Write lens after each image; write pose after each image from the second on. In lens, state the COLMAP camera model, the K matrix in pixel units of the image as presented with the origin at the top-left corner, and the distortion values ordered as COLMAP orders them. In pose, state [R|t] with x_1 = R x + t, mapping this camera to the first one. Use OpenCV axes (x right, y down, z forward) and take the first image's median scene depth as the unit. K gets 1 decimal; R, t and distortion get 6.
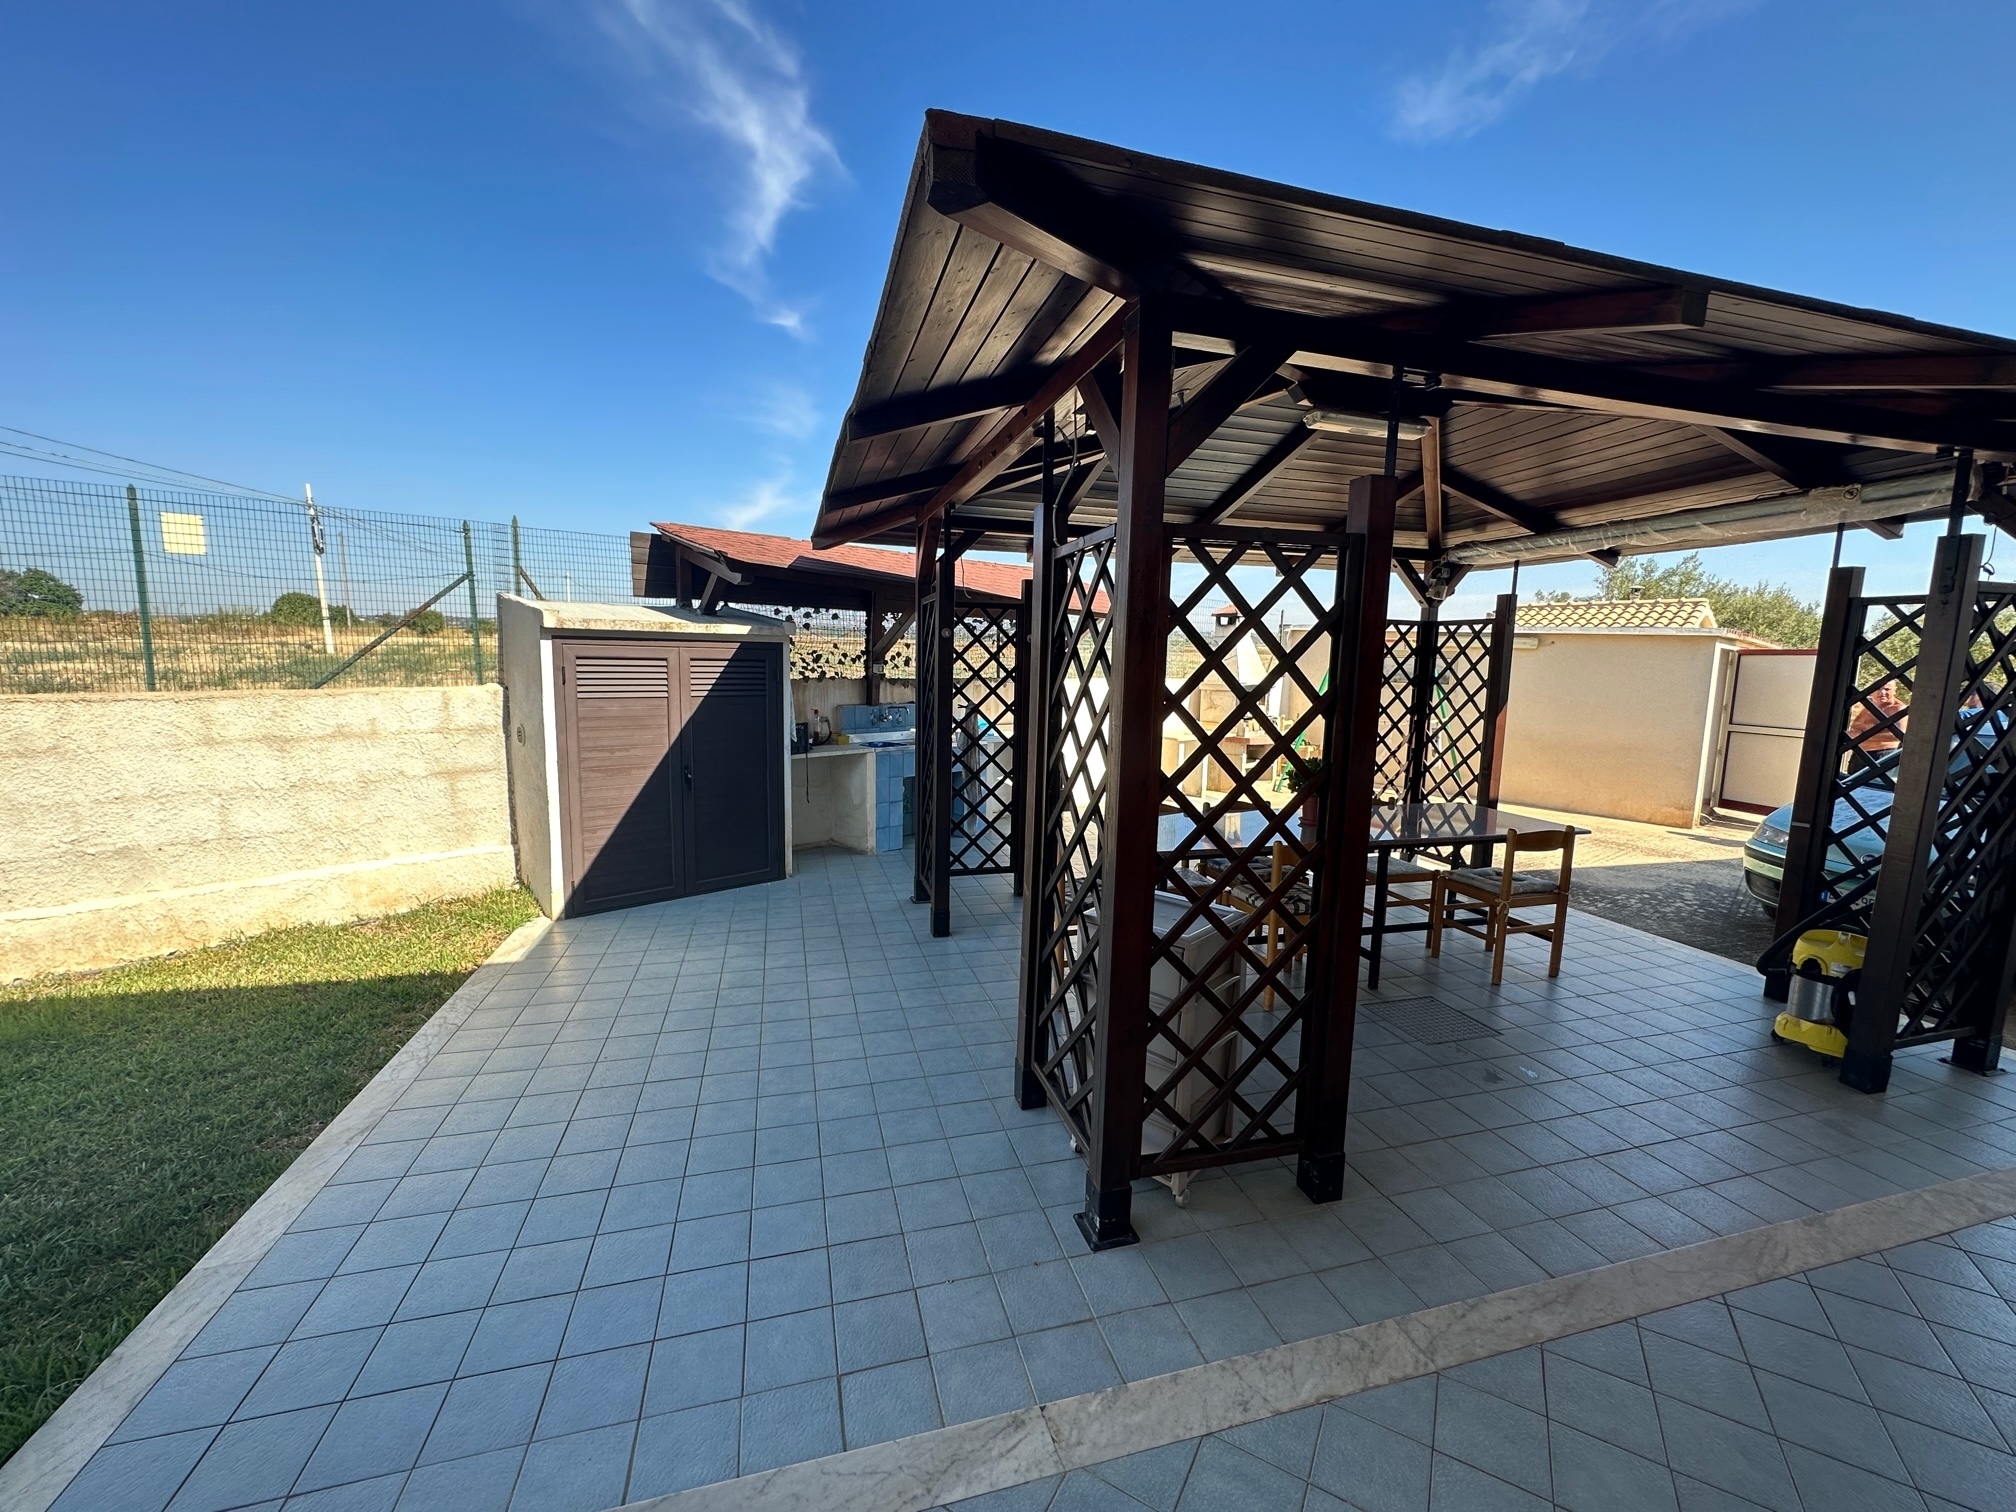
lens RADIAL K [[806.3, 0, 1008.0], [0, 806.3, 756.0], [0, 0, 1]] dist [-0.018386, 0.000004]
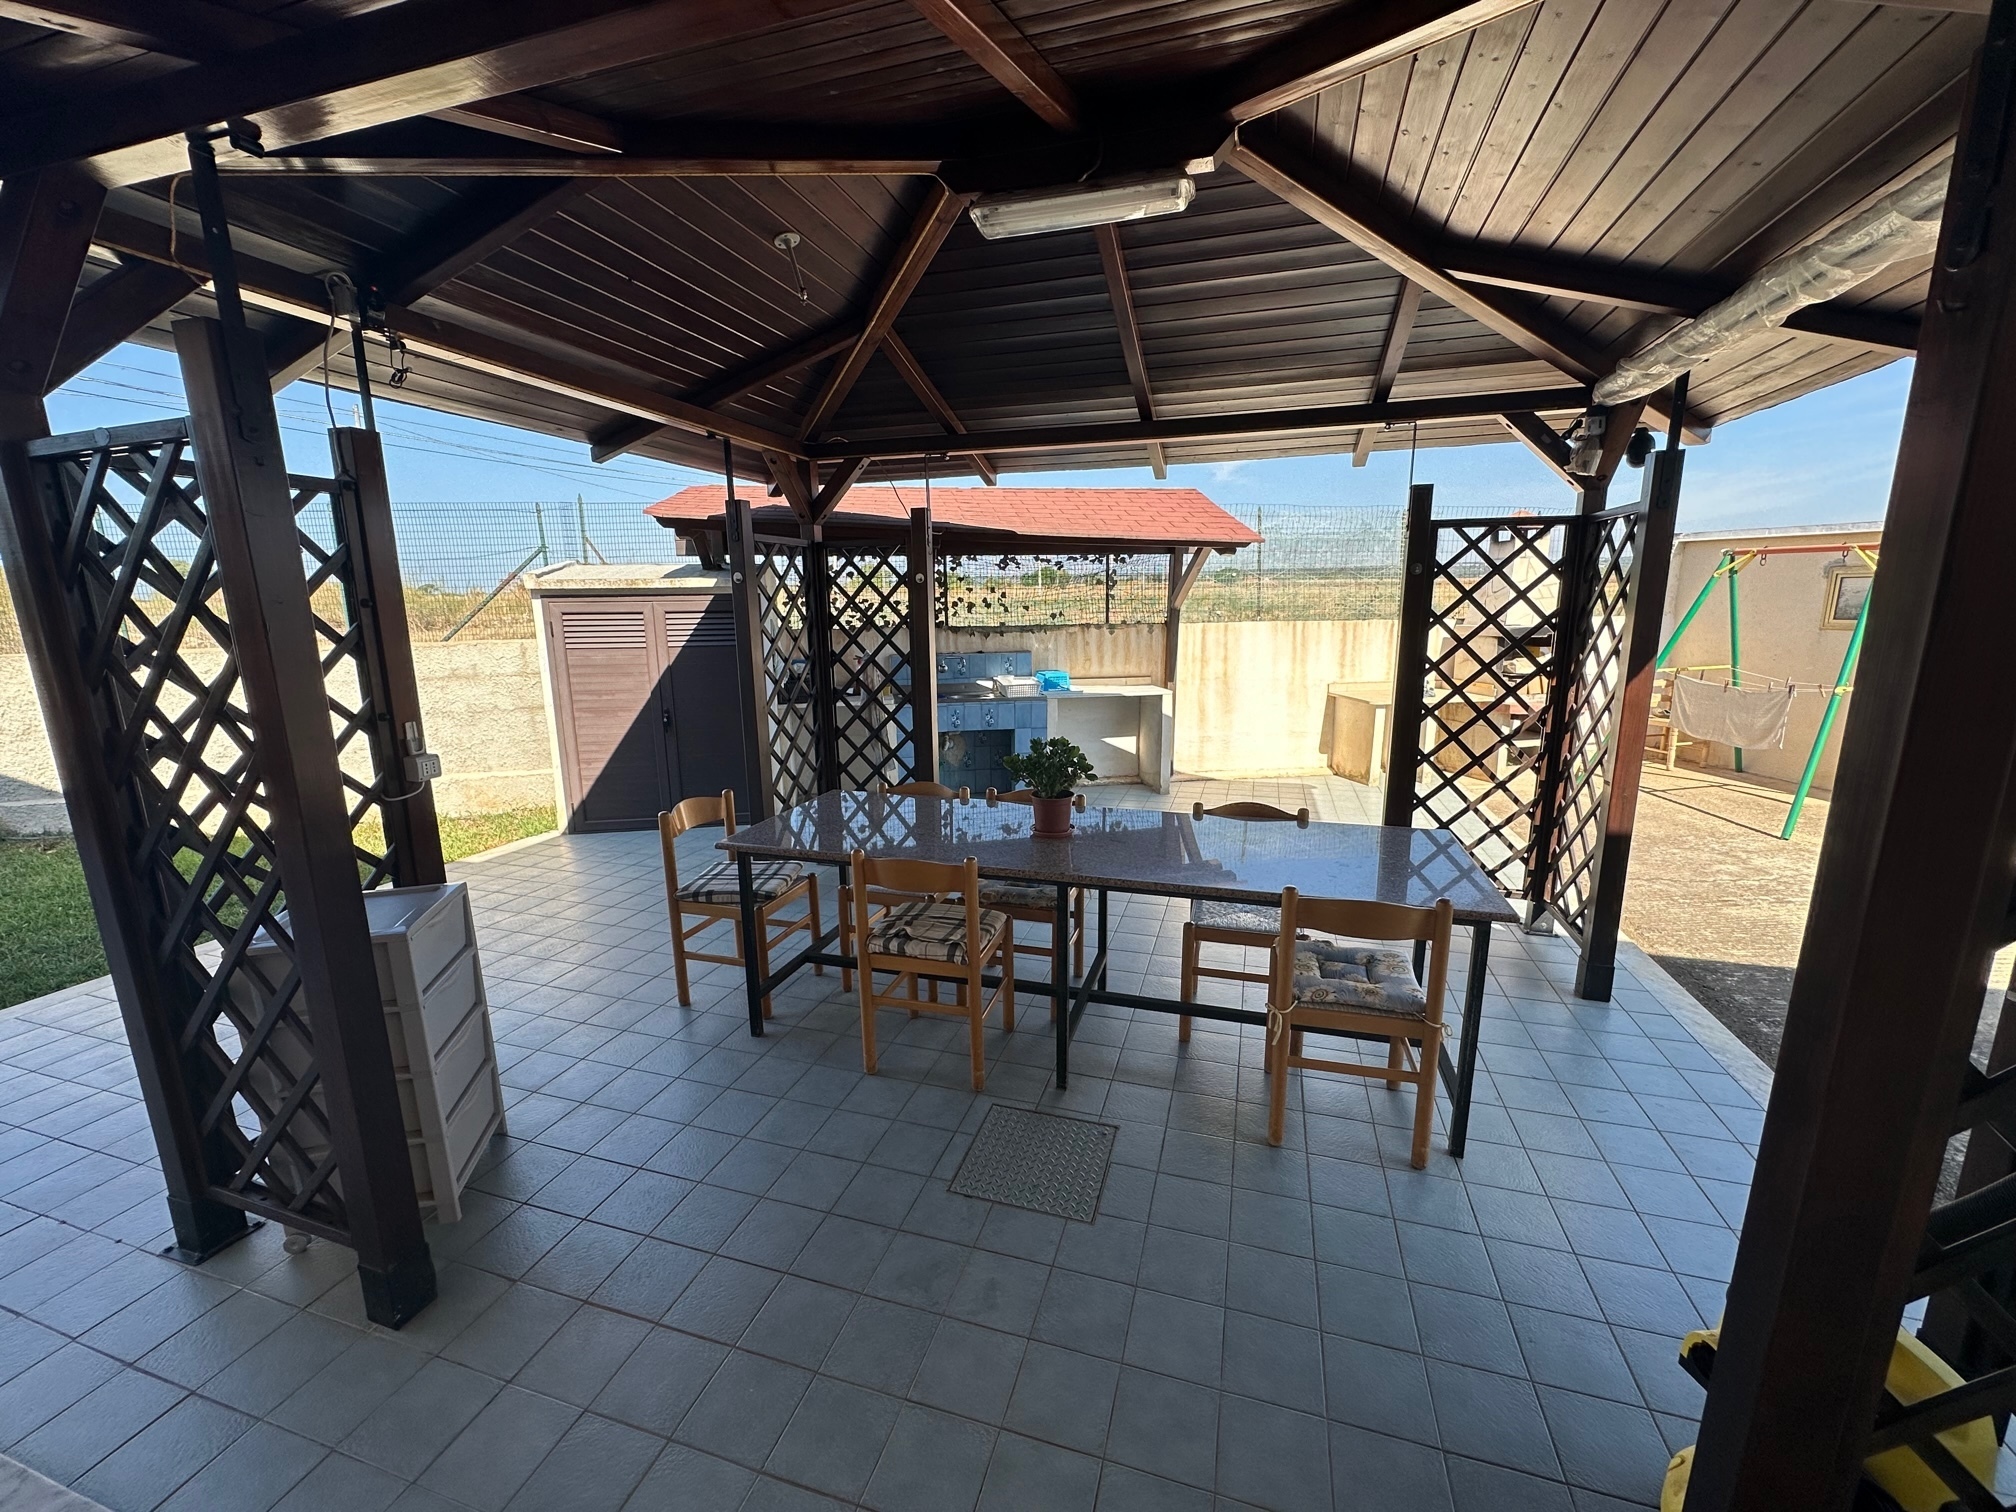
lens RADIAL K [[806.3, 0, 1008.0], [0, 806.3, 756.0], [0, 0, 1]] dist [-0.018386, 0.000004]
pose [[0.835752, 0.073712, -0.544137, 0.628030], [-0.037828, 0.996323, 0.076867, -0.029180], [0.547802, -0.043659, 0.835468, 0.357610]]
